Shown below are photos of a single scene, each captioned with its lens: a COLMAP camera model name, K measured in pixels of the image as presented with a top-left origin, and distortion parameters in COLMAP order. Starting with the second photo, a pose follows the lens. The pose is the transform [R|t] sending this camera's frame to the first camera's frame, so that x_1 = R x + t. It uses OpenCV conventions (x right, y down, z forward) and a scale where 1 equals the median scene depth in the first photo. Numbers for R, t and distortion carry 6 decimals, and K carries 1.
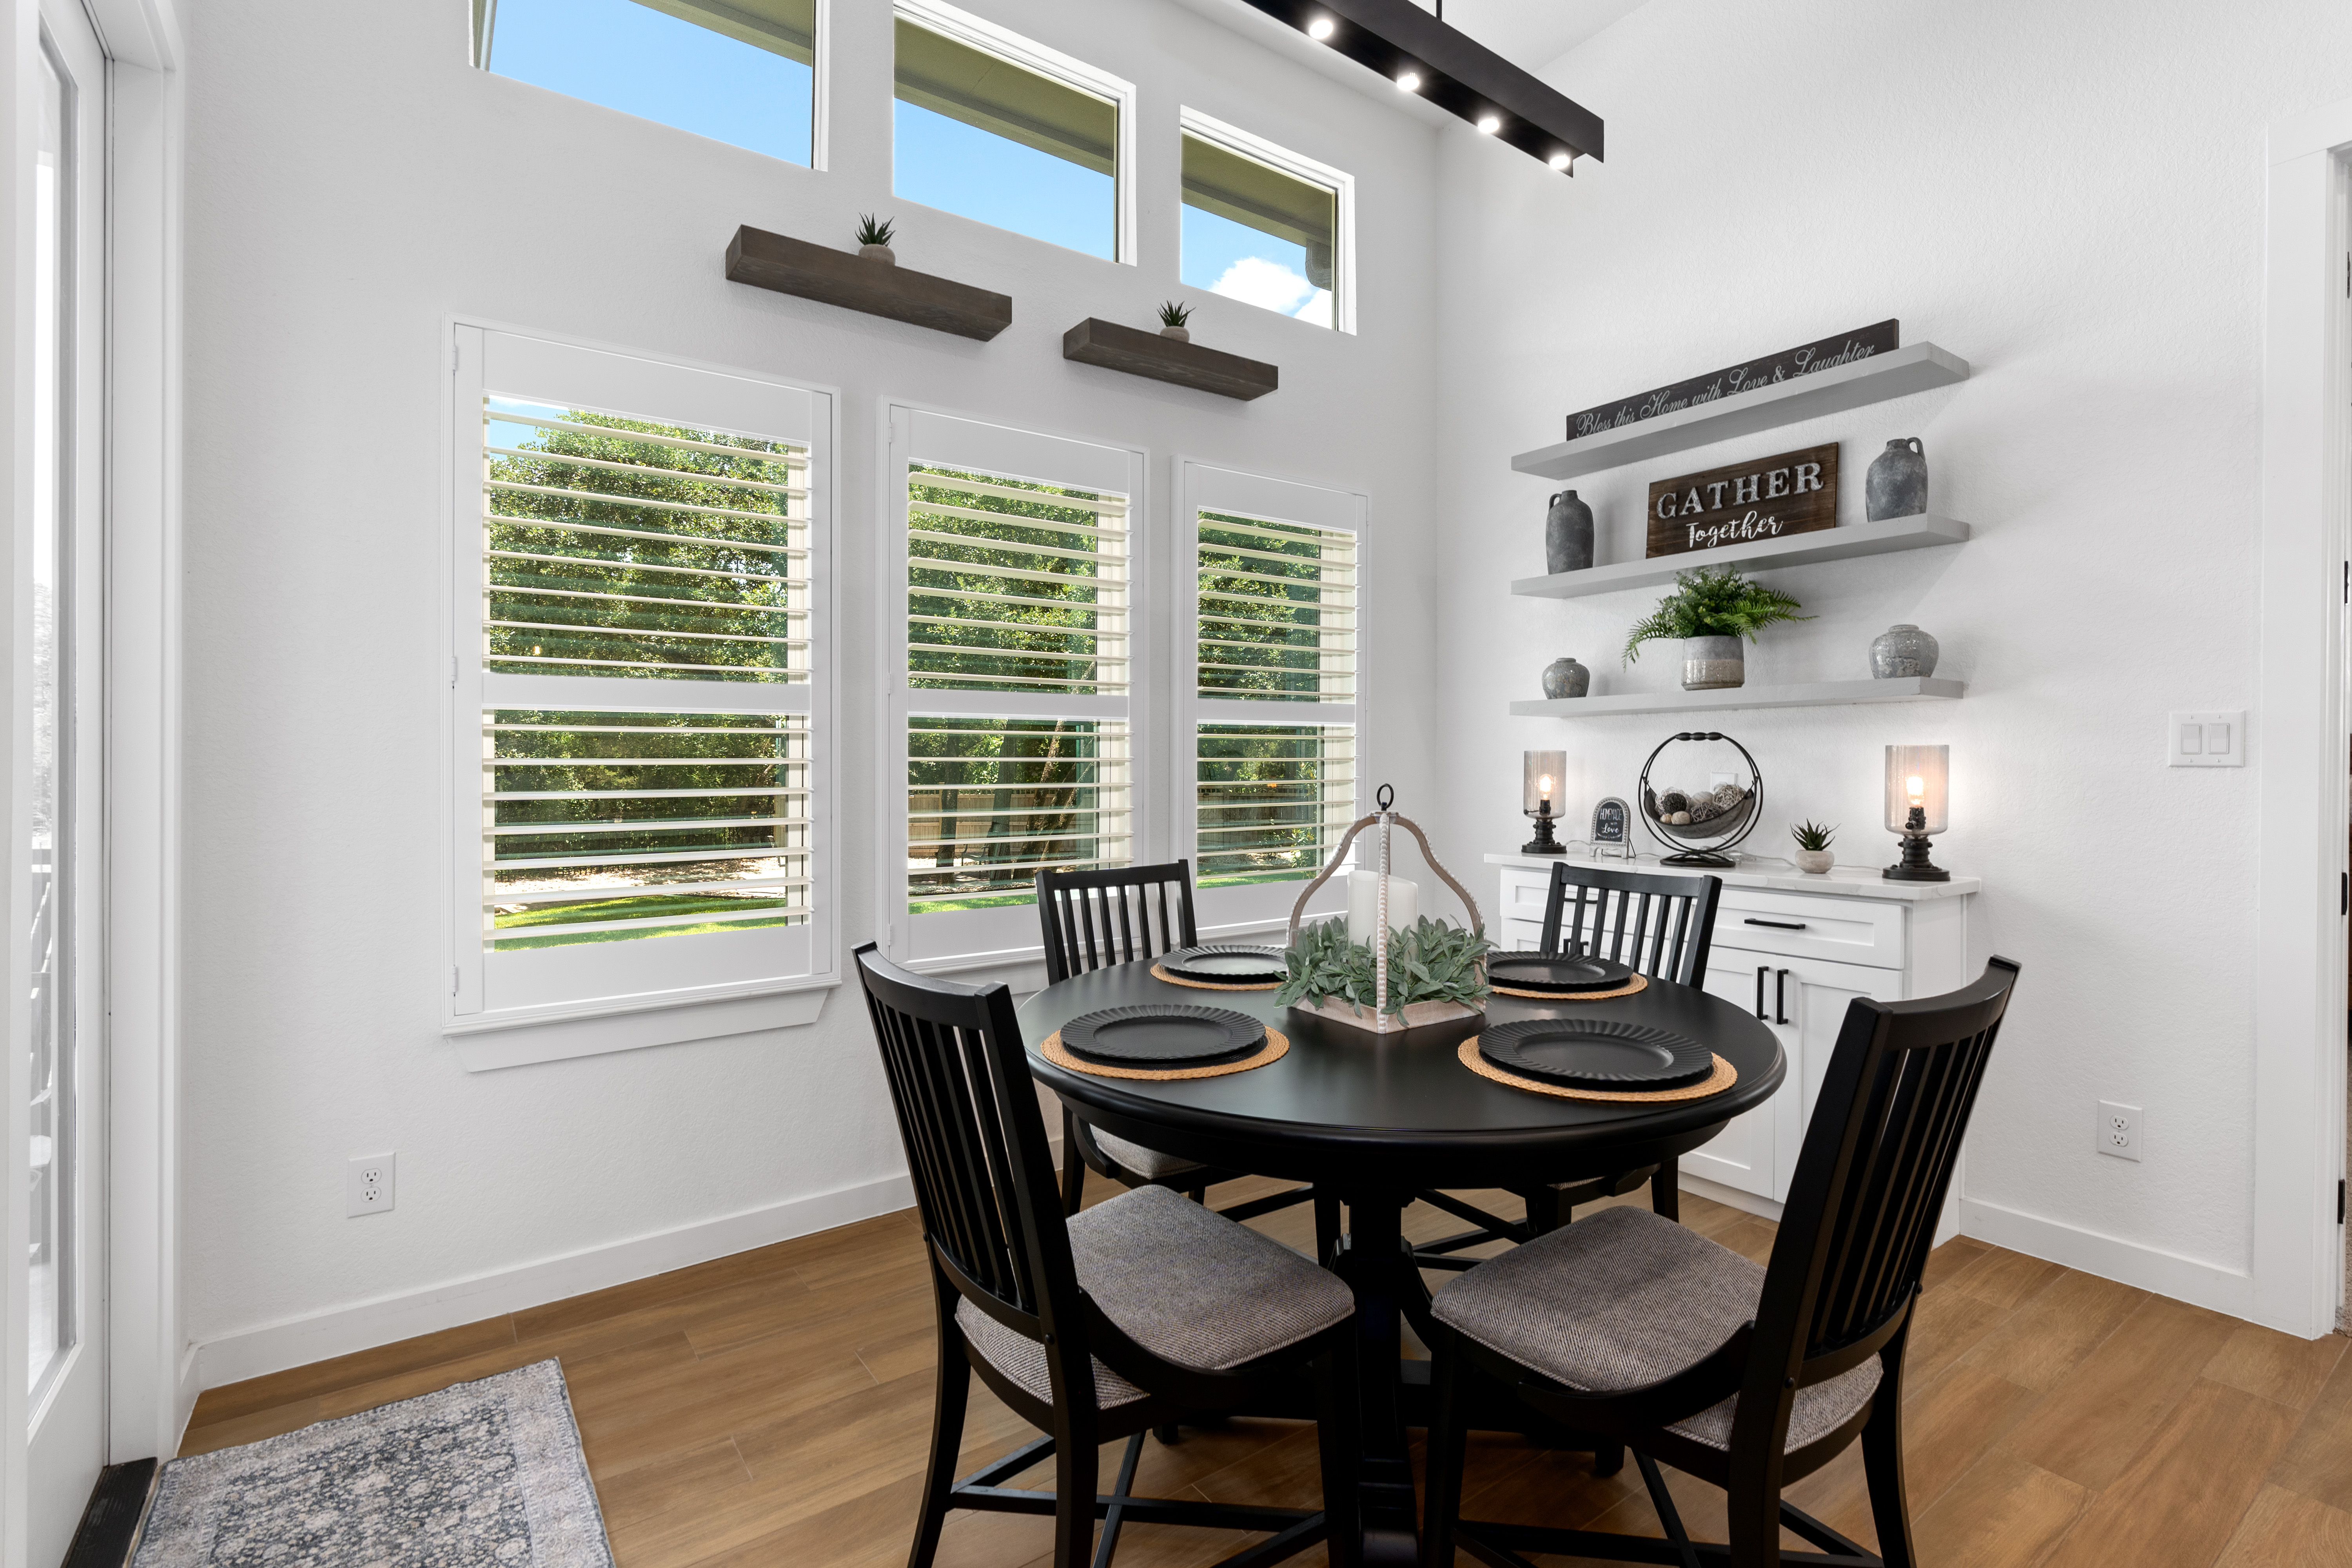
lens RADIAL K [[1089.8, 0, 1172.7], [0, 1089.8, 763.6], [0, 0, 1]] dist [-0.011027, 0.004141]
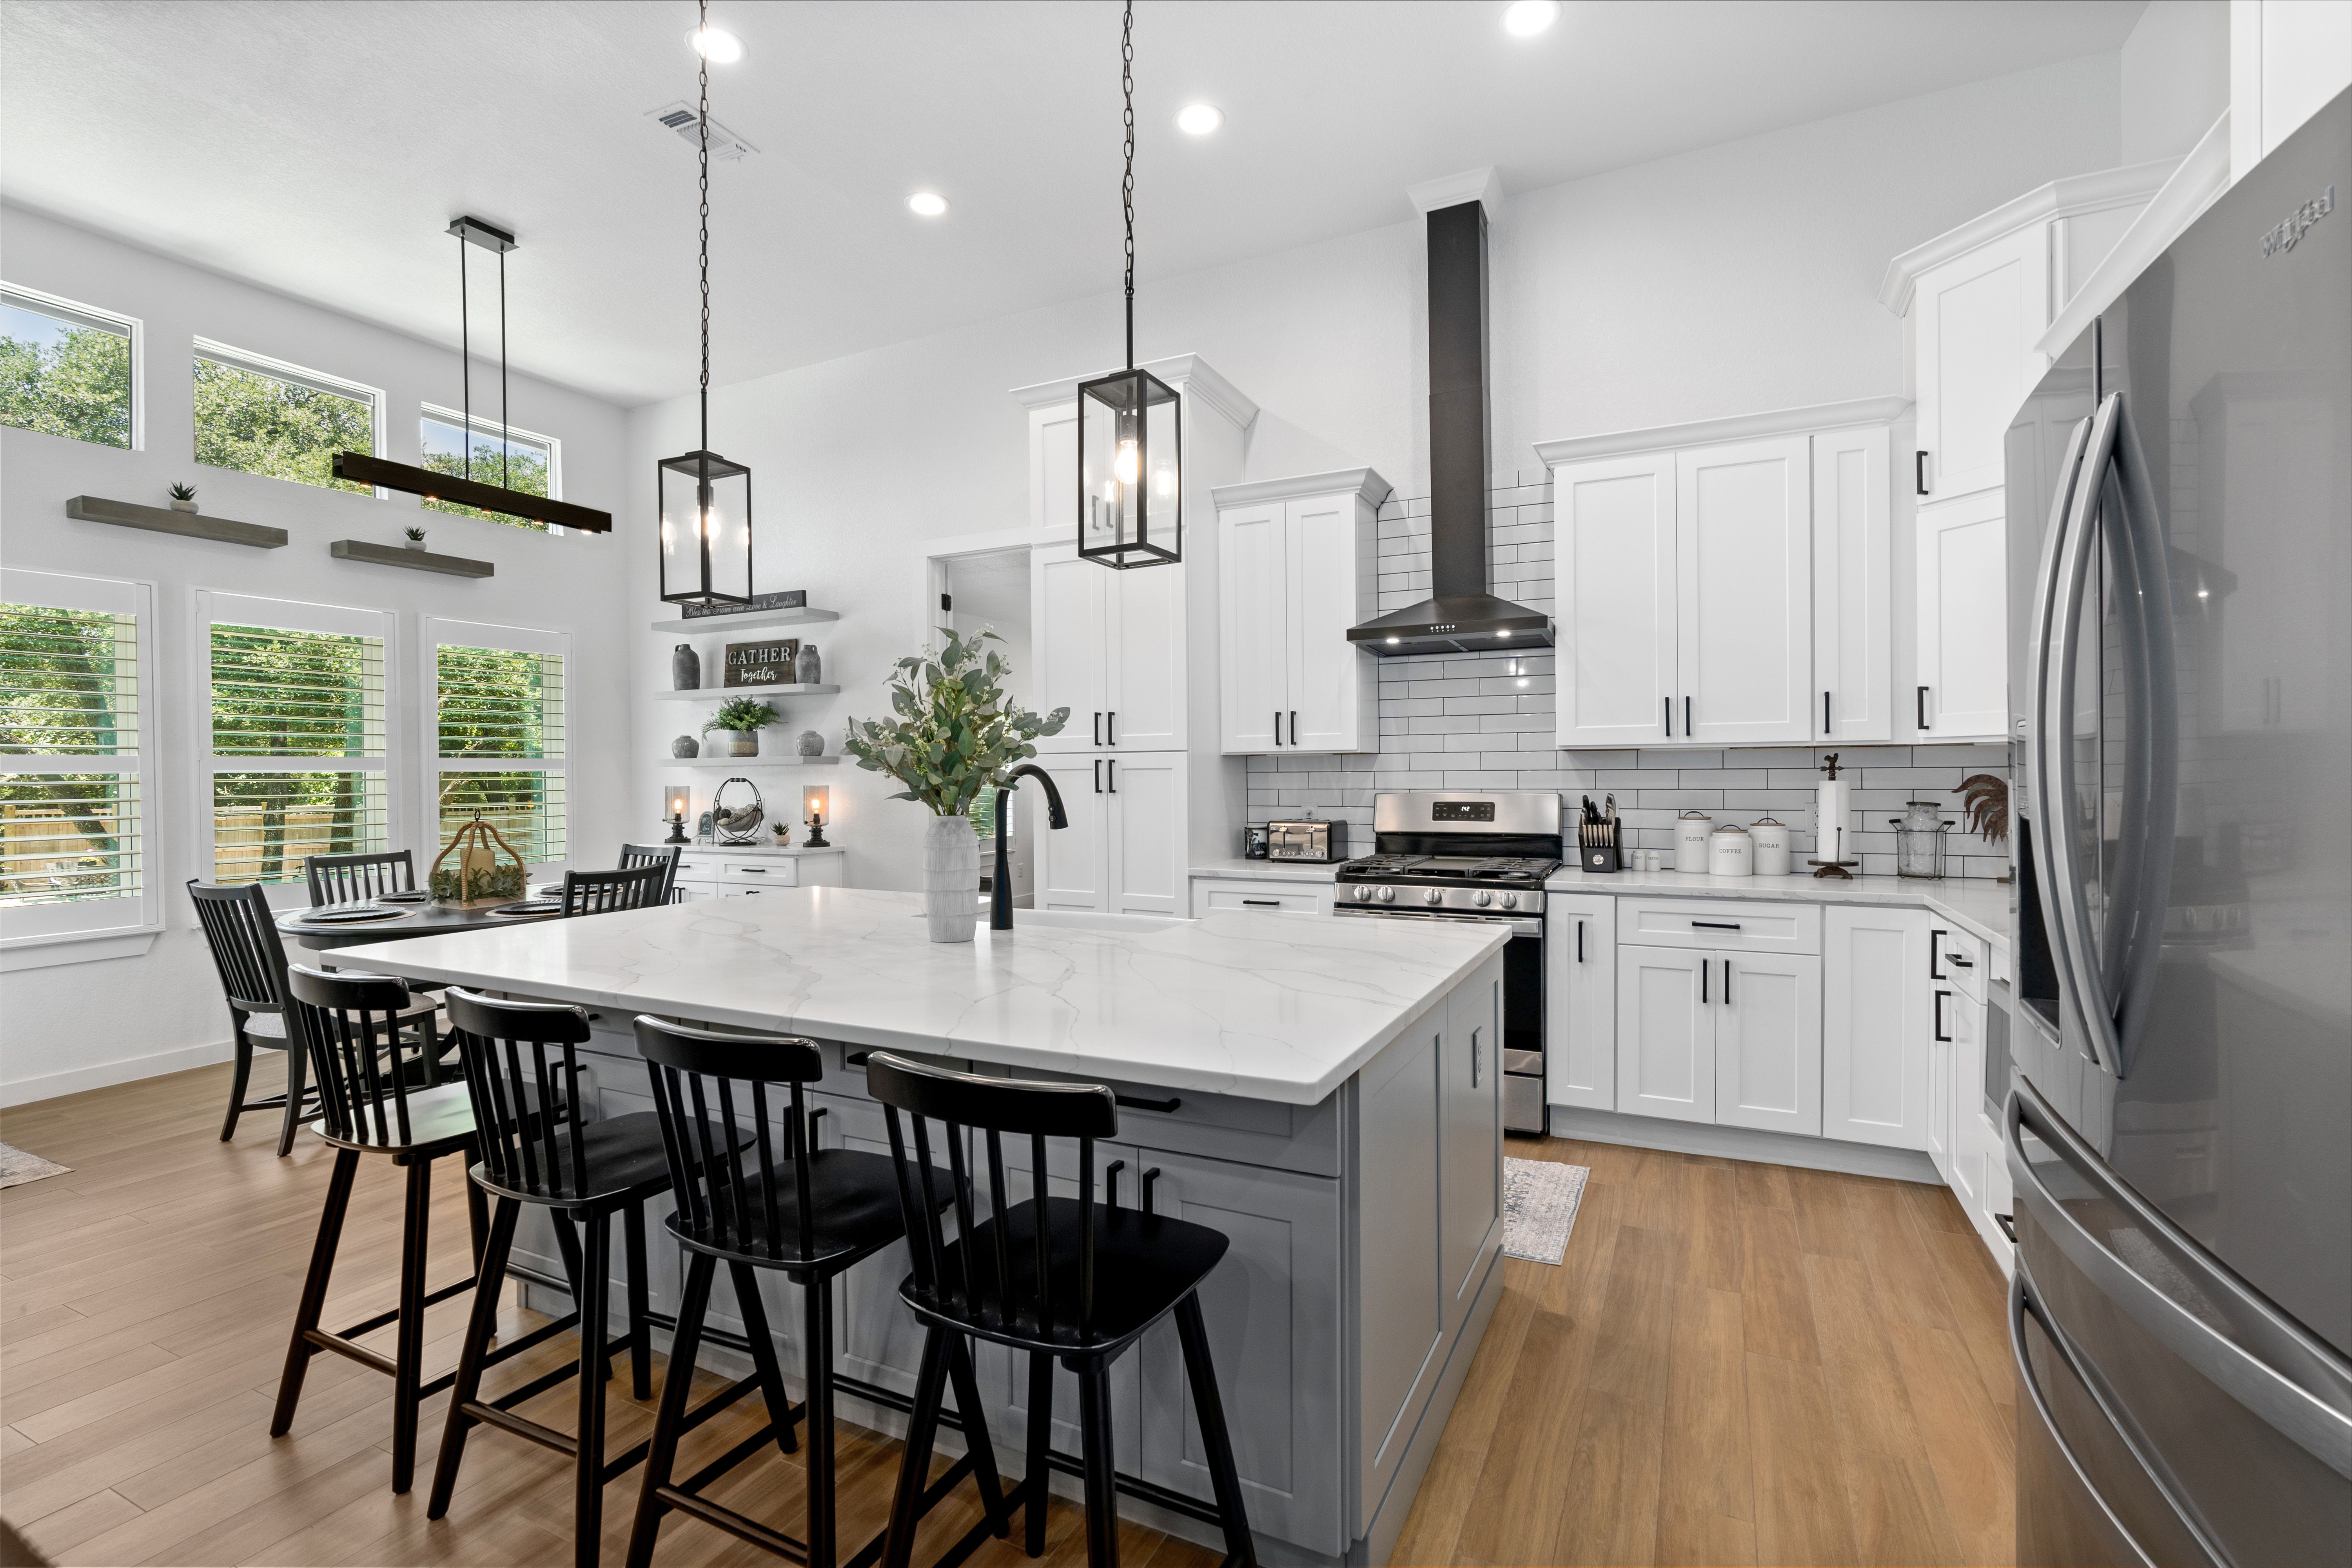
lens RADIAL K [[1061.5, 0, 1181.2], [0, 1061.5, 781.0], [0, 0, 1]] dist [-0.011207, 0.004795]
pose [[0.875283, -0.006950, 0.483562, 0.262295], [0.005557, 0.999975, 0.004314, -0.026830], [-0.483580, -0.001089, 0.875300, -1.083706]]
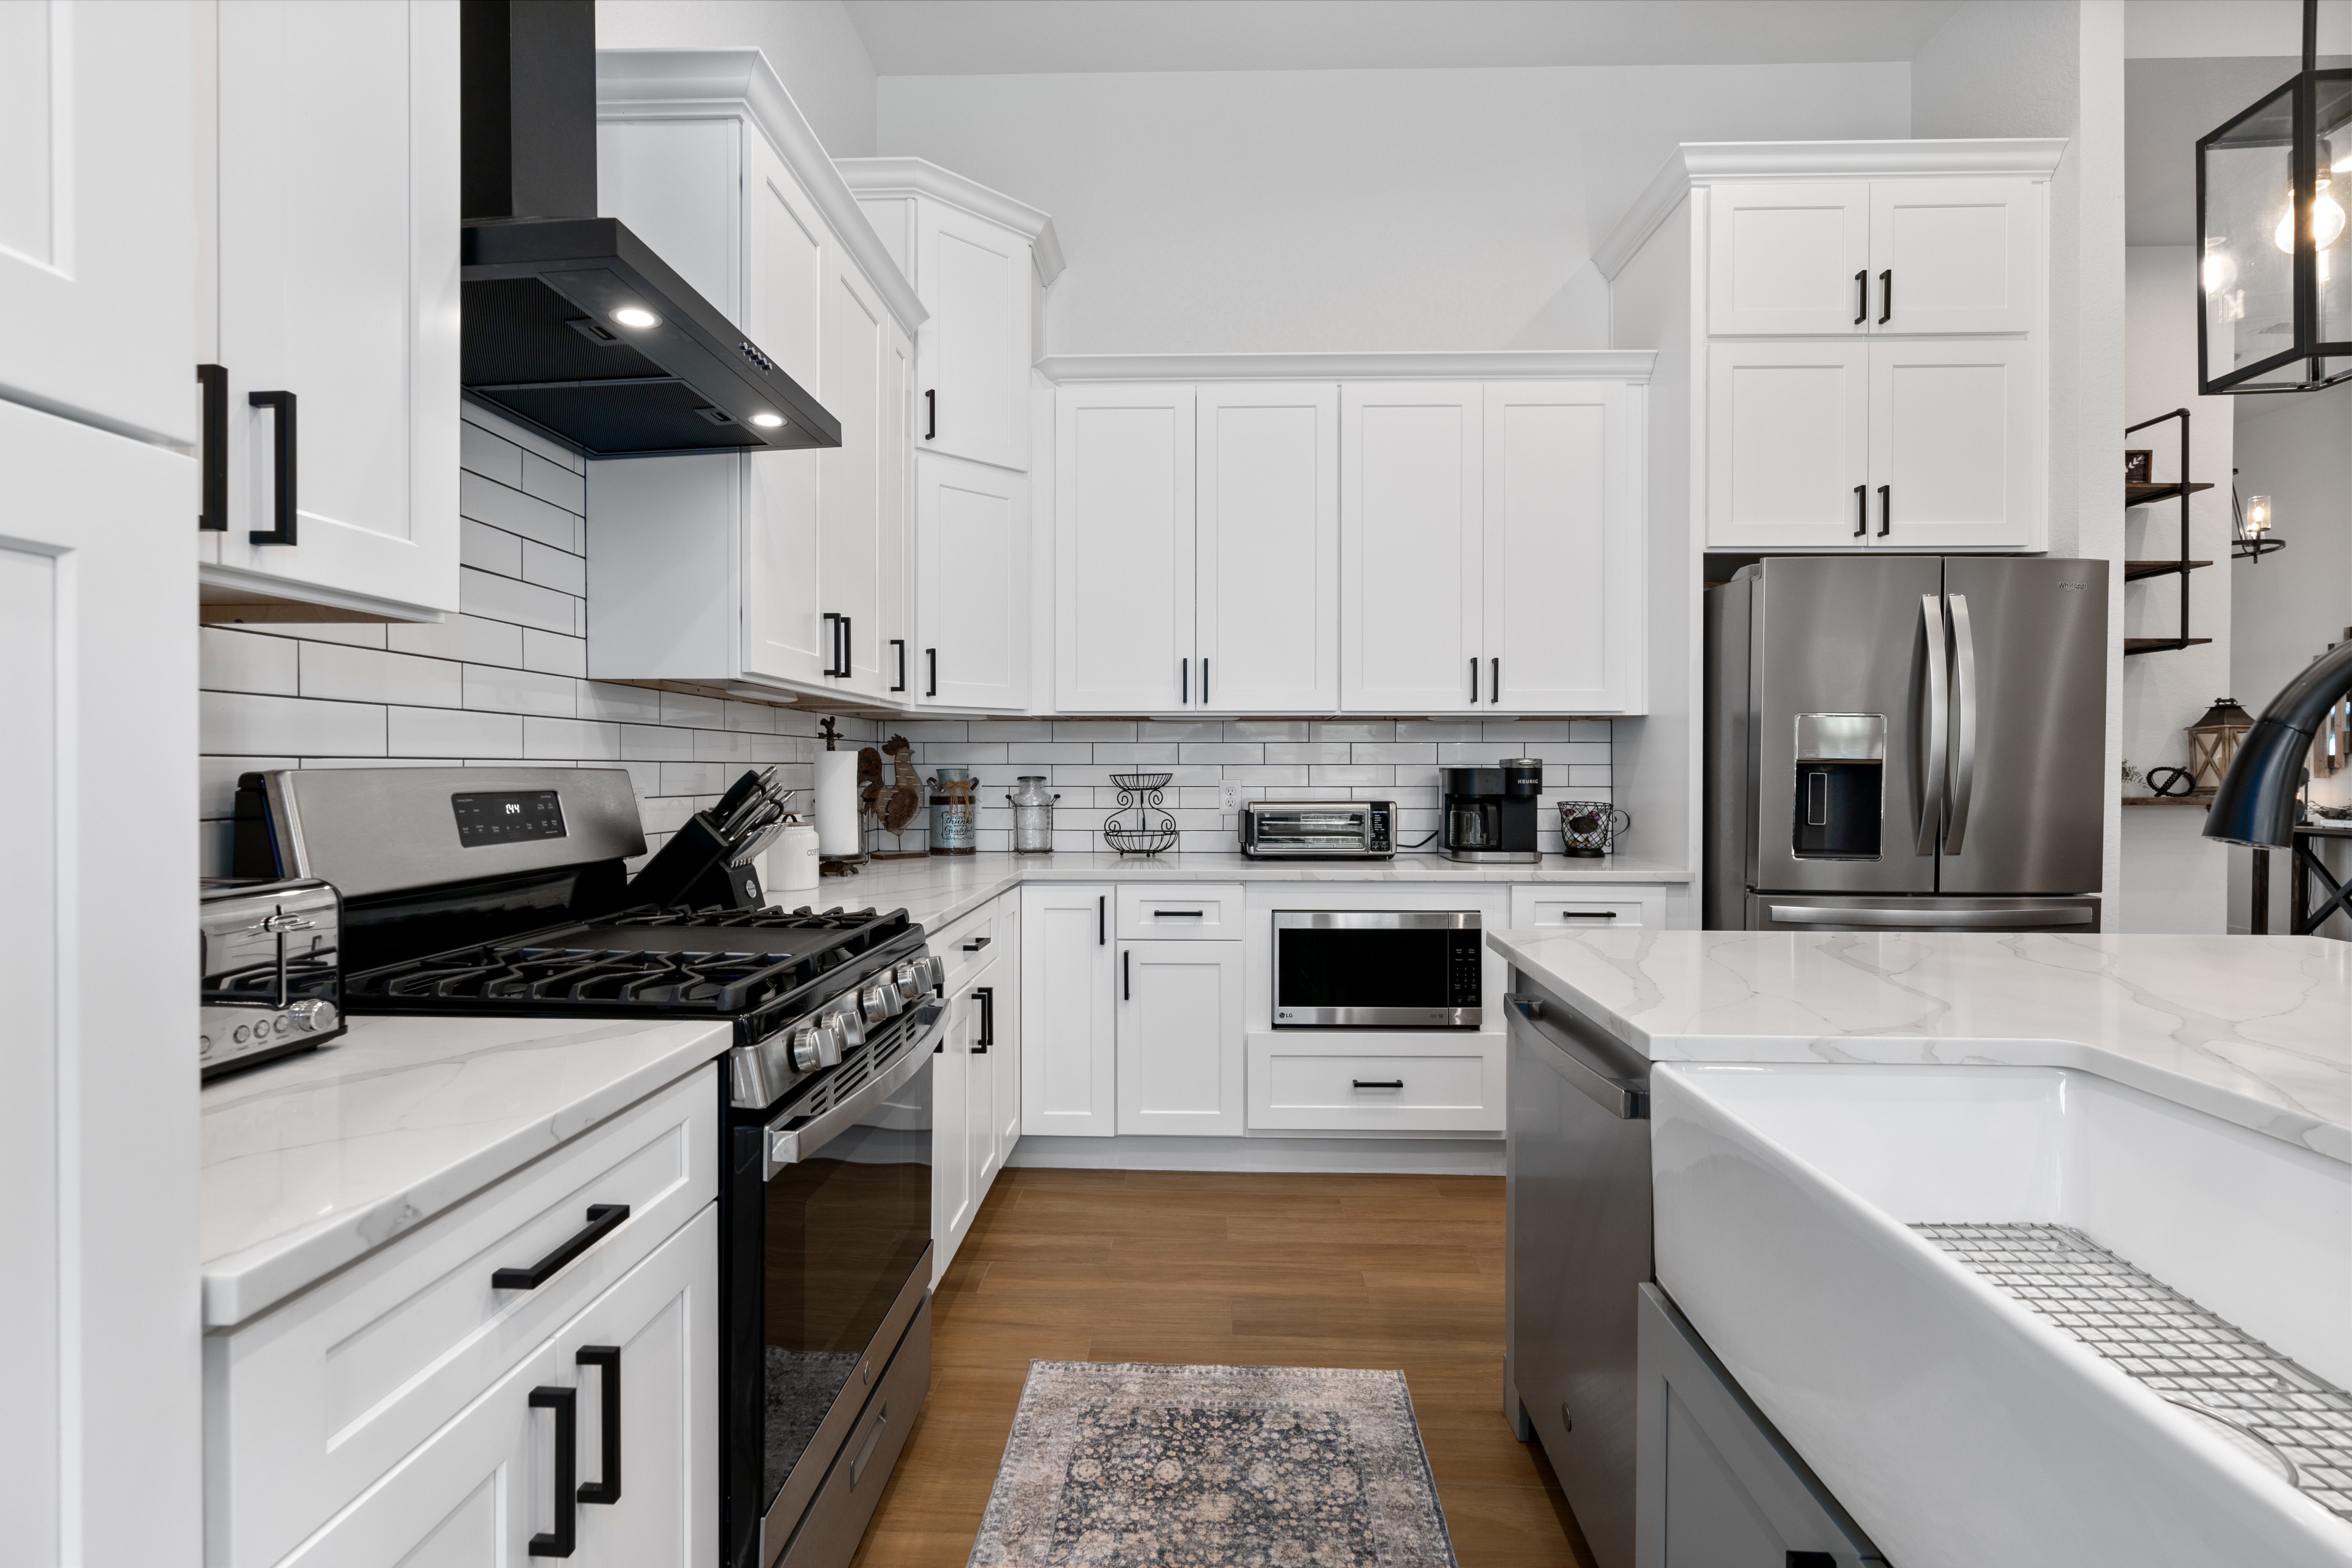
lens RADIAL K [[1061.5, 0, 1181.2], [0, 1061.5, 781.0], [0, 0, 1]] dist [-0.011207, 0.004795]
pose [[-0.799750, -0.005597, 0.600307, 0.673033], [0.001796, 0.999930, 0.011715, -0.002468], [-0.600330, 0.010447, -0.799684, 0.158311]]
